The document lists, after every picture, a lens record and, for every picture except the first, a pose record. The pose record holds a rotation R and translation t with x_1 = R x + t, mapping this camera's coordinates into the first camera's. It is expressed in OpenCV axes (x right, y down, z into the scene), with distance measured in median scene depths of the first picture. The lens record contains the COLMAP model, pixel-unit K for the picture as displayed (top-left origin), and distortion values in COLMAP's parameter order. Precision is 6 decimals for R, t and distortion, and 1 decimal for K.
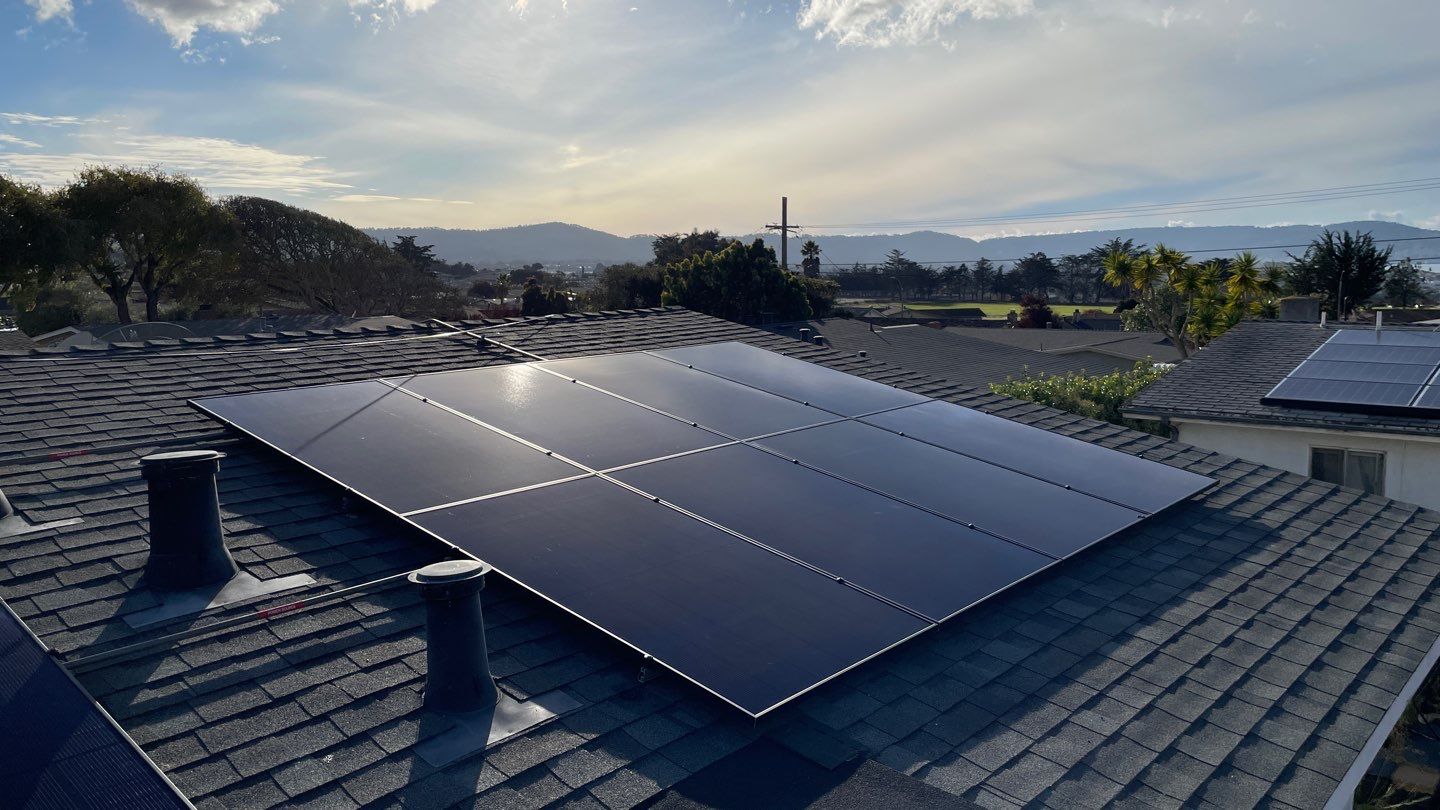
lens RADIAL K [[1078.0, 0, 736.7], [0, 1078.0, 407.8], [0, 0, 1]] dist [0.106476, -0.146252]
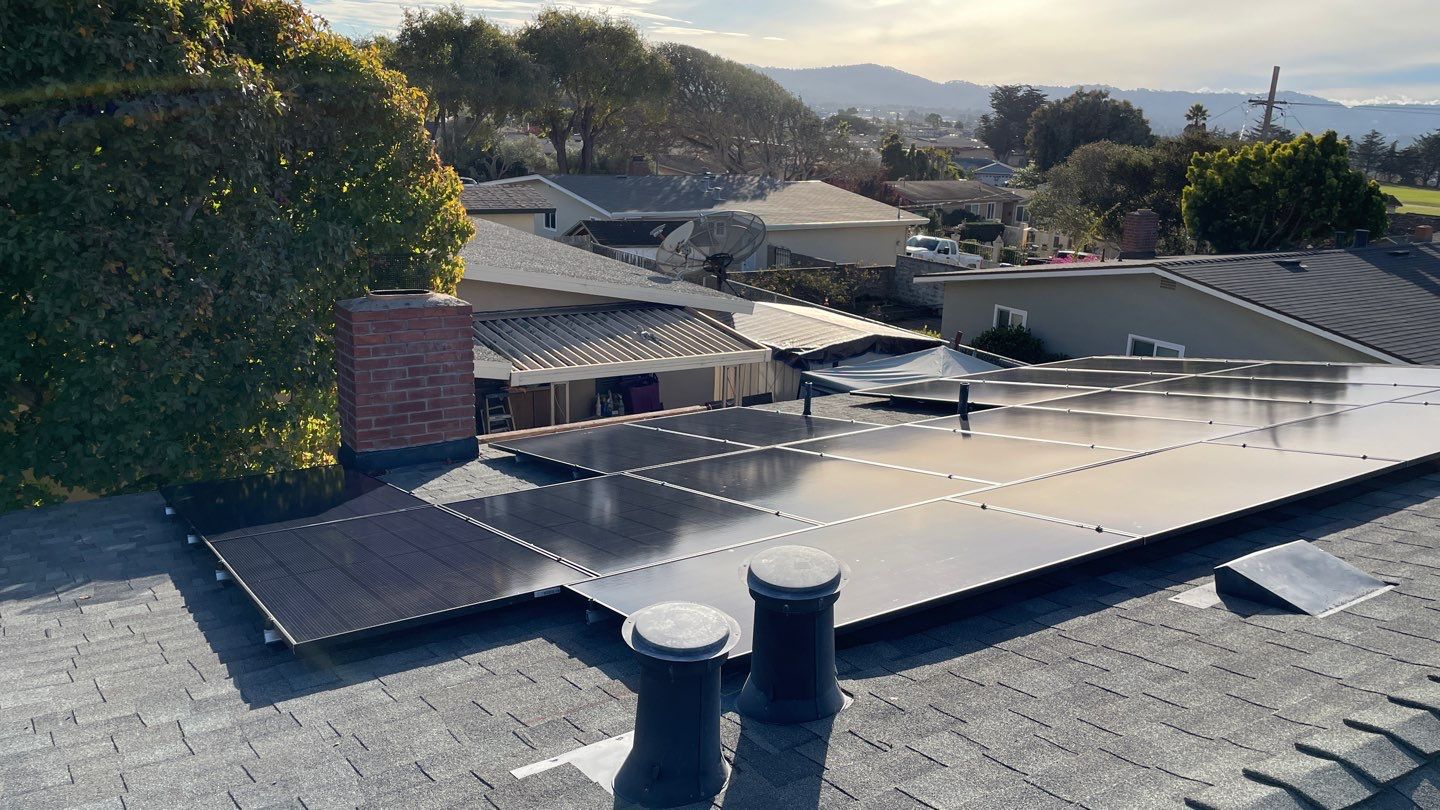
lens RADIAL K [[1083.7, 0, 738.0], [0, 1083.7, 407.1], [0, 0, 1]] dist [0.099041, -0.136582]
pose [[0.961304, 0.124985, -0.245505, -0.100242], [-0.091091, 0.985244, 0.144902, -0.017004], [0.259993, -0.116931, 0.958504, 0.032153]]
